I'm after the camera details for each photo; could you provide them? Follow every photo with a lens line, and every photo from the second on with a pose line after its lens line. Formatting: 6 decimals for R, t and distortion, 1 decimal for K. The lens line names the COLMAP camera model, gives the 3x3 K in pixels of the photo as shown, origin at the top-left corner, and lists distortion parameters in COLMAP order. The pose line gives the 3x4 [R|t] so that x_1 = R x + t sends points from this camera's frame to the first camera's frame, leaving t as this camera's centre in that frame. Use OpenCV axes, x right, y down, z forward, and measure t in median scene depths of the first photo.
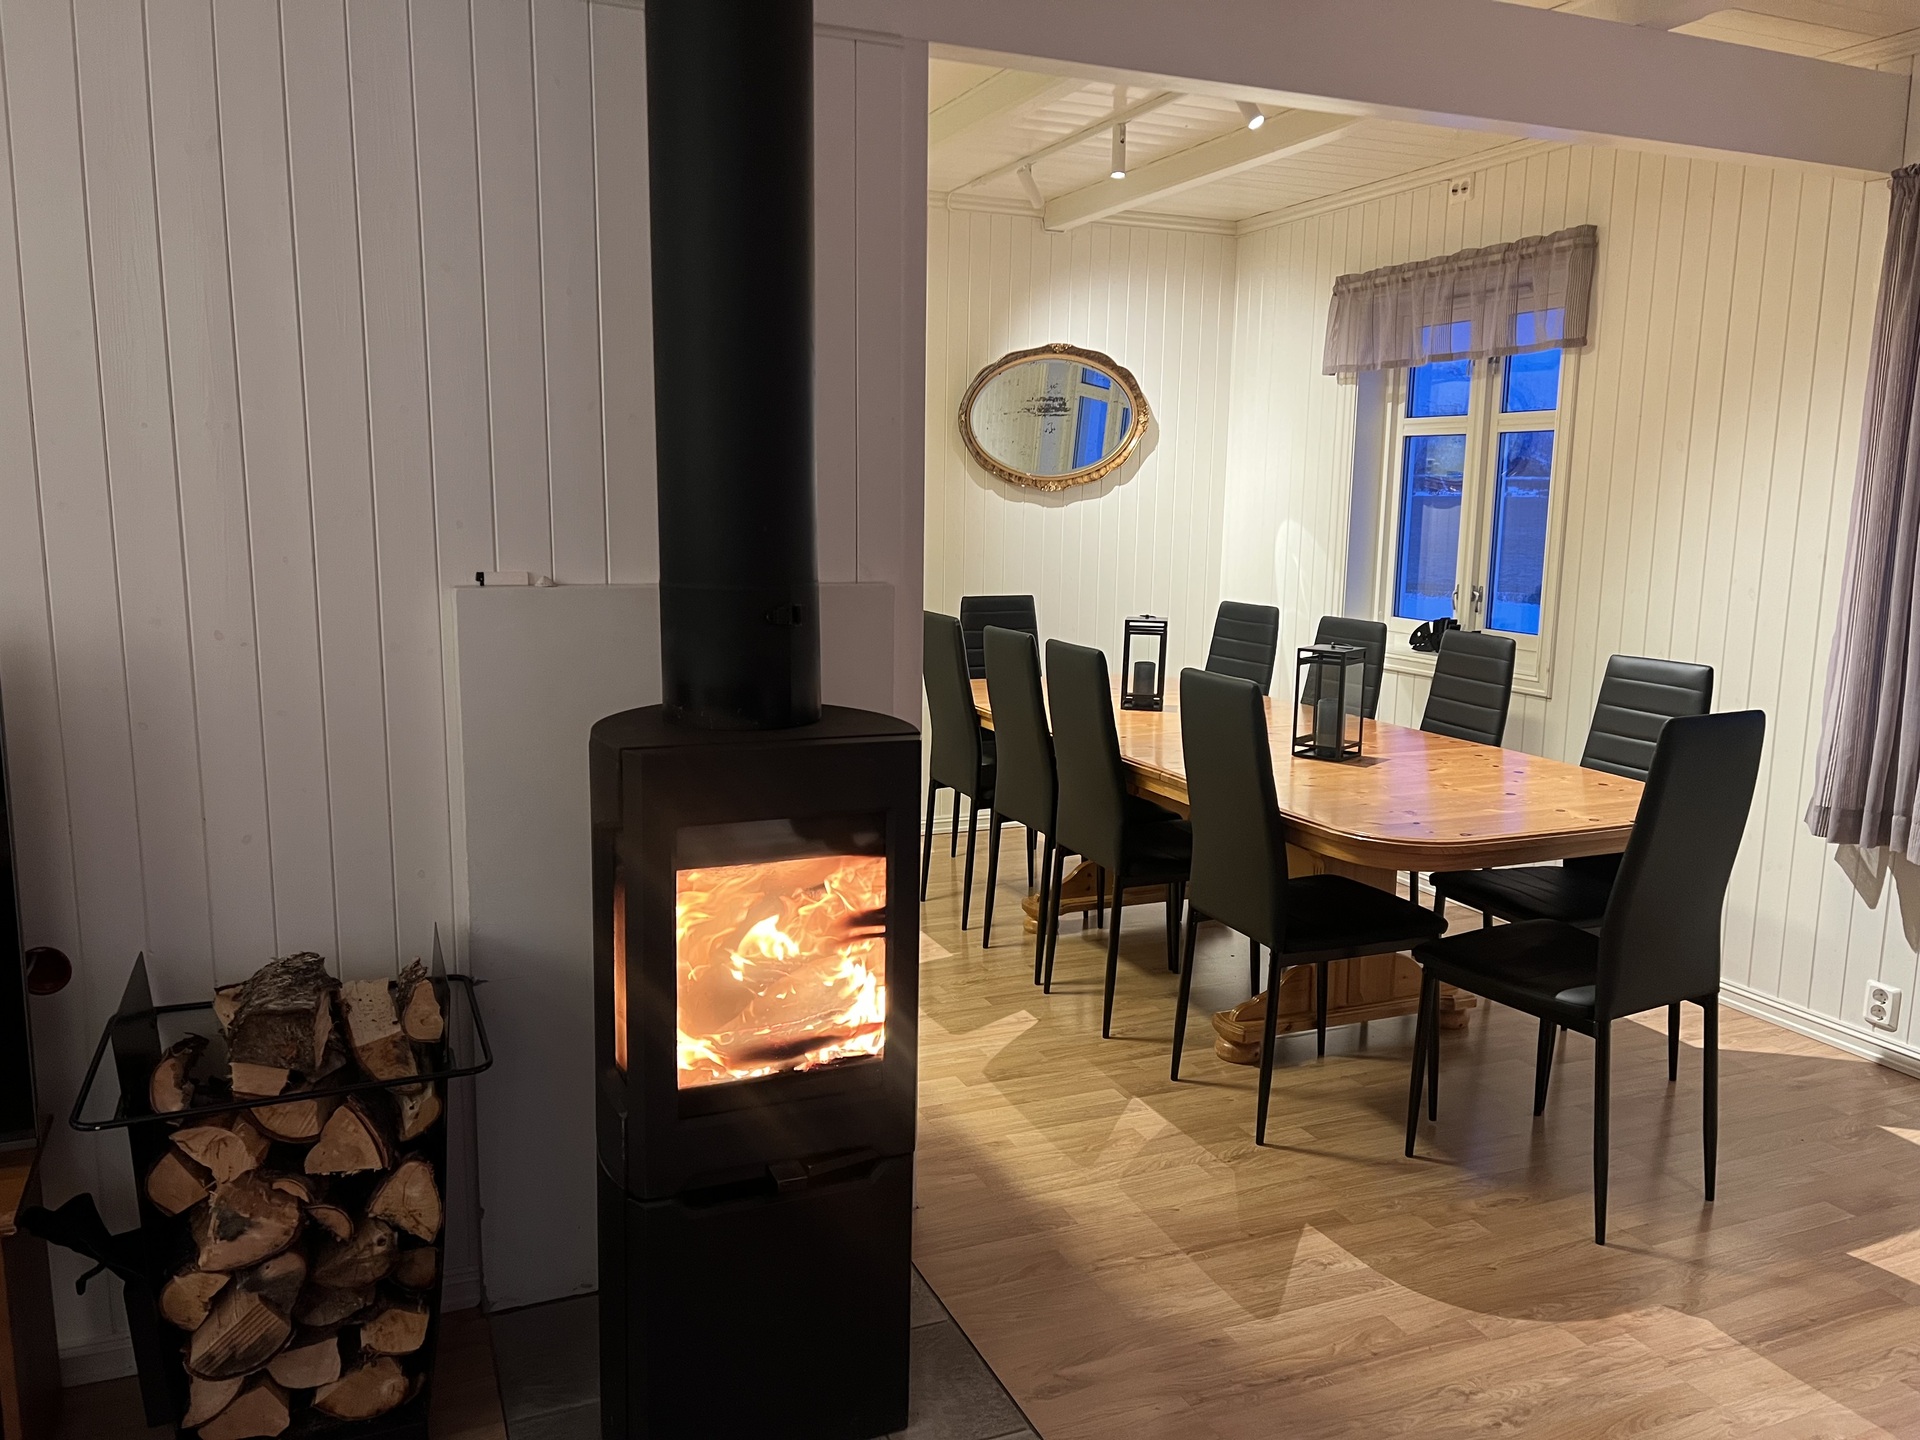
lens RADIAL K [[1443.6, 0, 949.1], [0, 1443.6, 730.6], [0, 0, 1]] dist [0.057190, -0.056931]
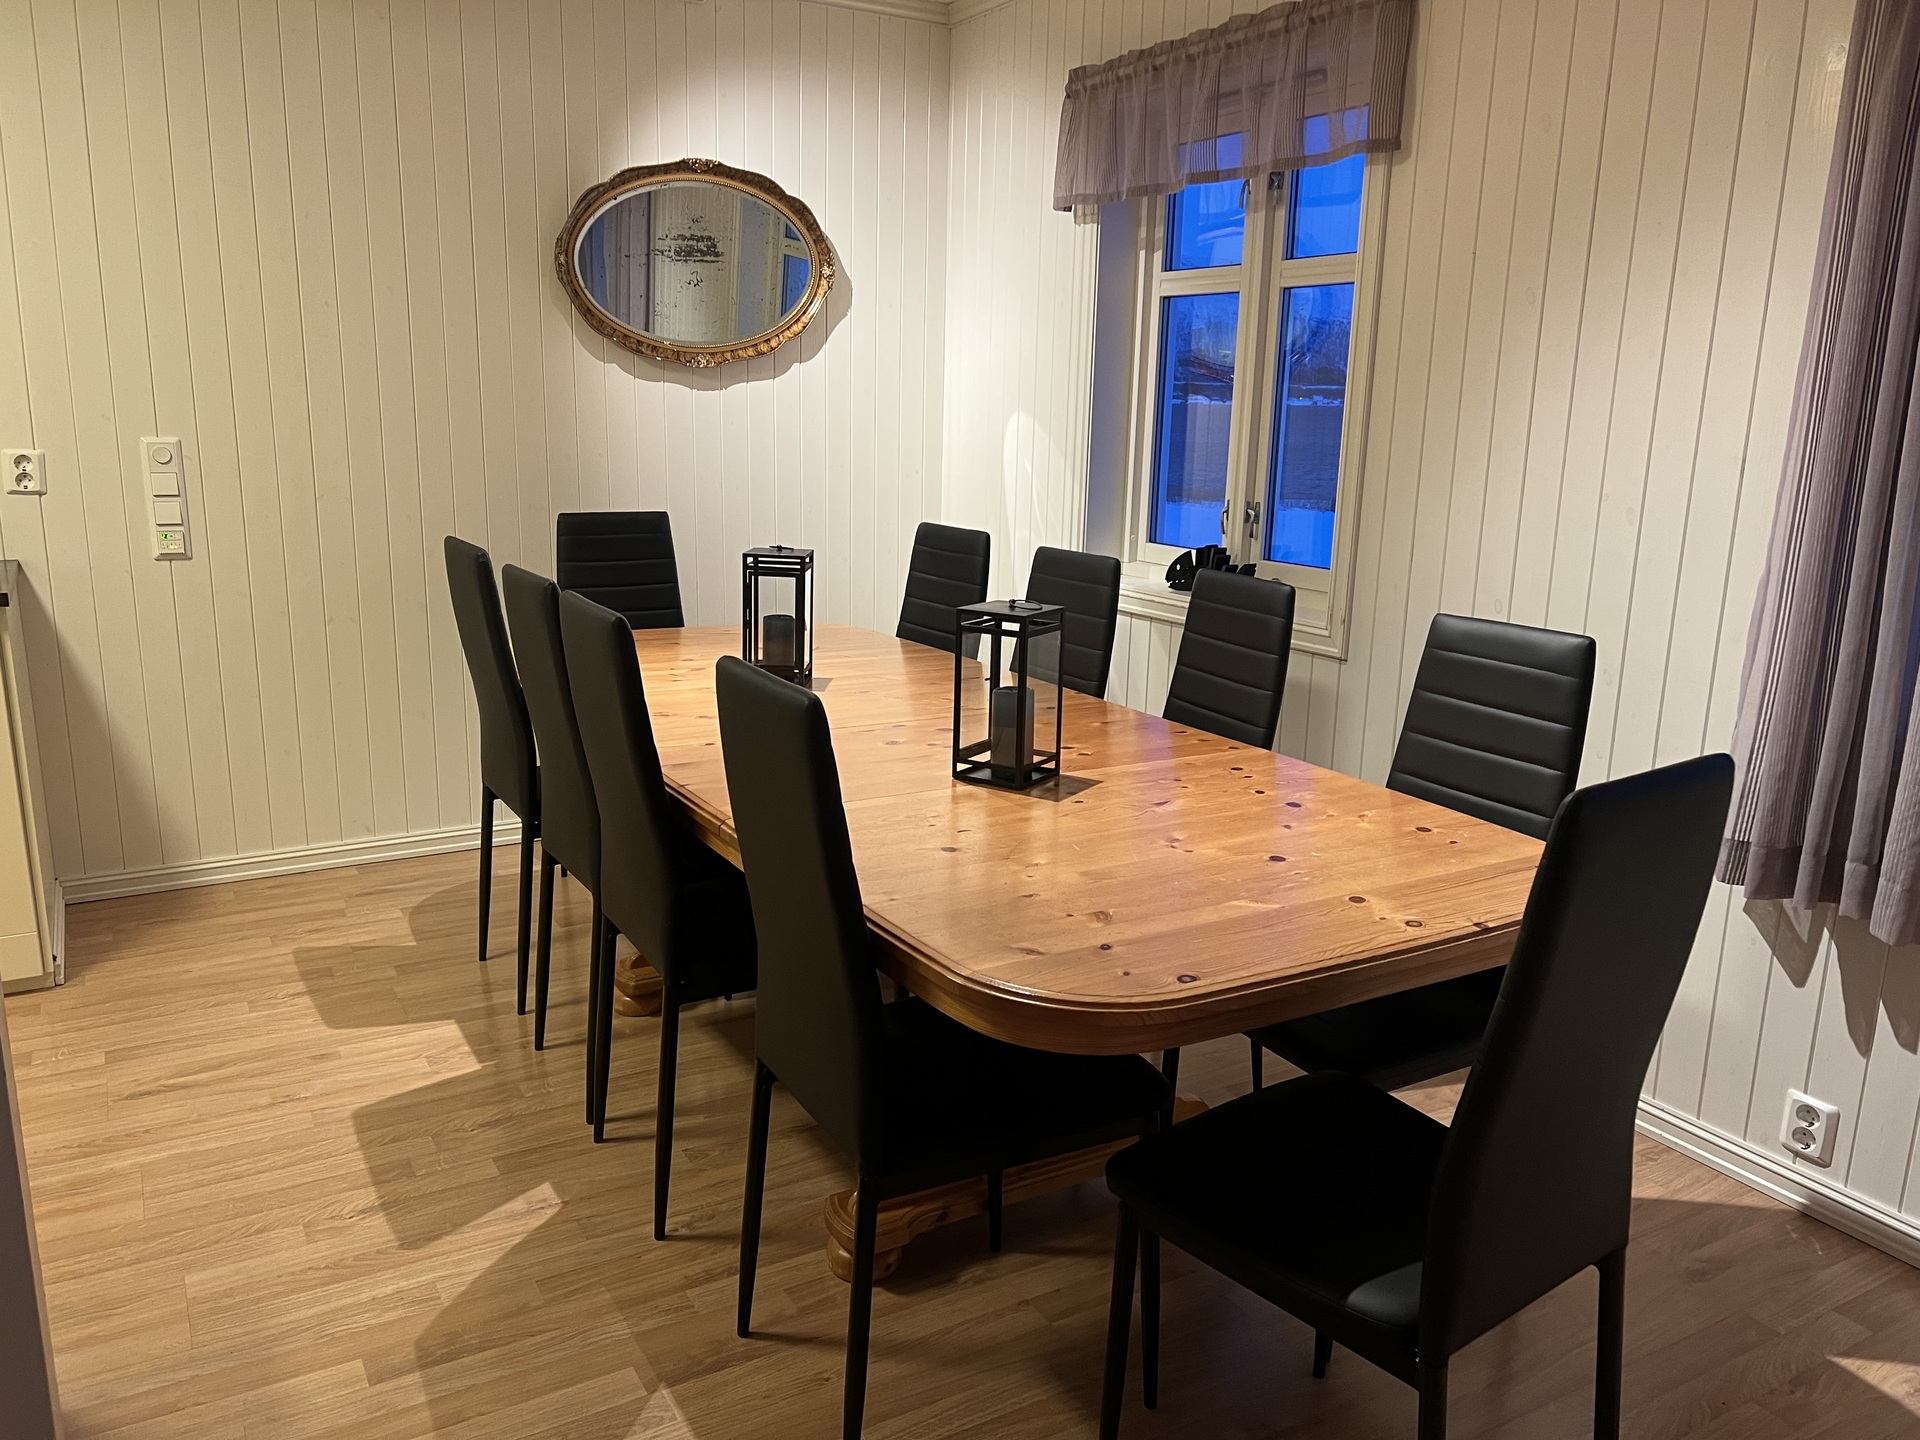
lens RADIAL K [[1443.6, 0, 951.2], [0, 1443.6, 736.3], [0, 0, 1]] dist [0.057190, -0.056931]
pose [[0.992235, -0.019758, 0.122802, 0.132474], [0.011664, 0.997733, 0.066283, -0.034786], [-0.123833, -0.064336, 0.990215, 0.316092]]
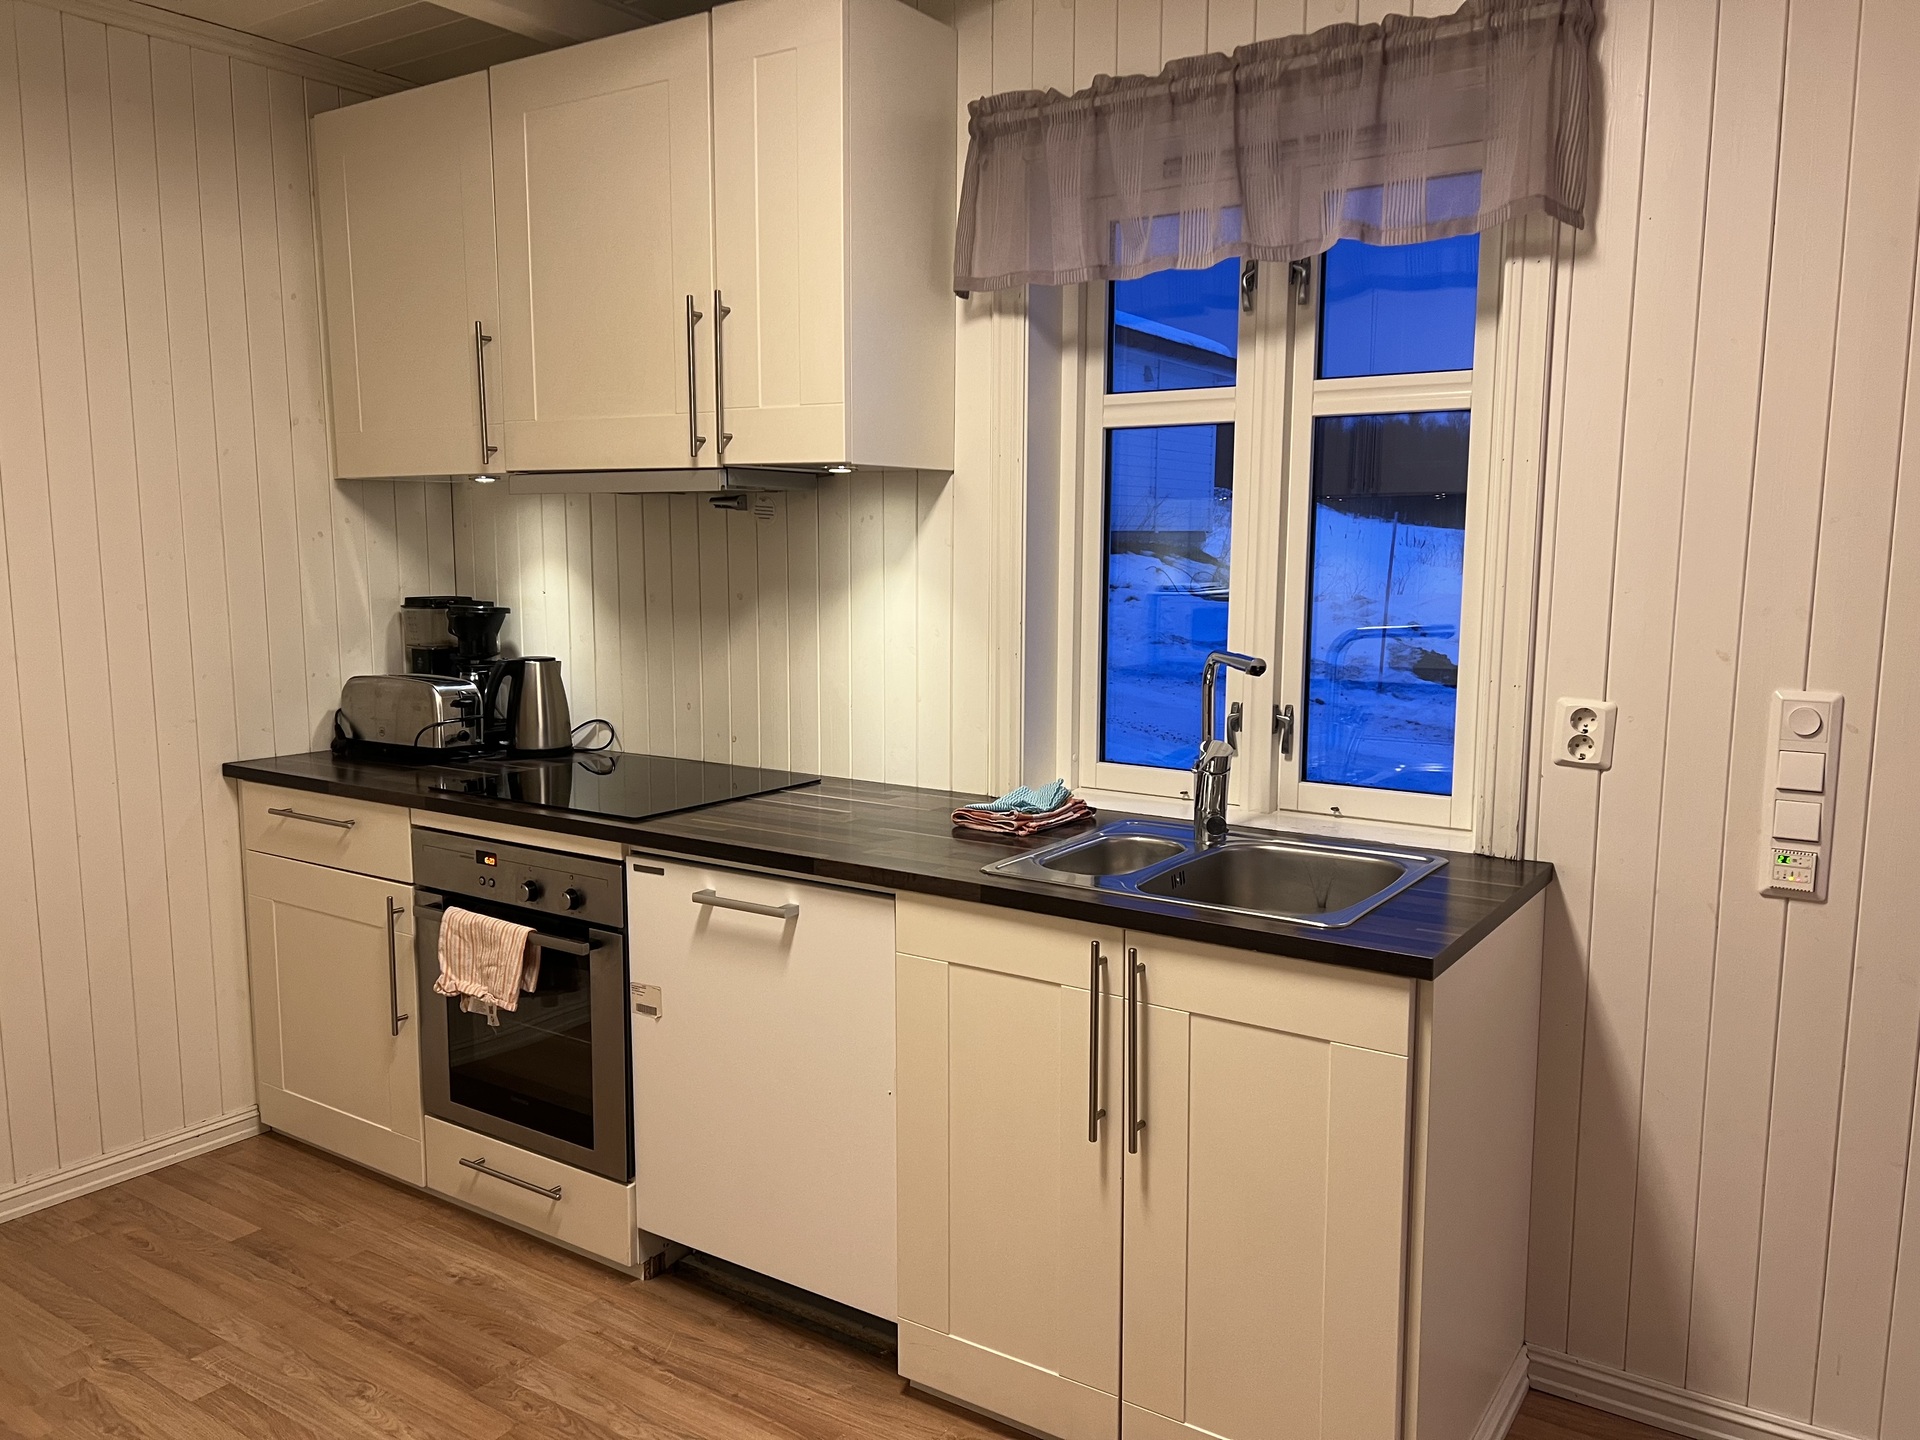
lens RADIAL K [[1443.6, 0, 970.5], [0, 1443.6, 730.2], [0, 0, 1]] dist [0.057190, -0.056931]
pose [[0.549264, 0.099446, -0.829711, 0.040257], [-0.133671, 0.990564, 0.030235, -0.118094], [0.824889, 0.094301, 0.557374, 0.707693]]
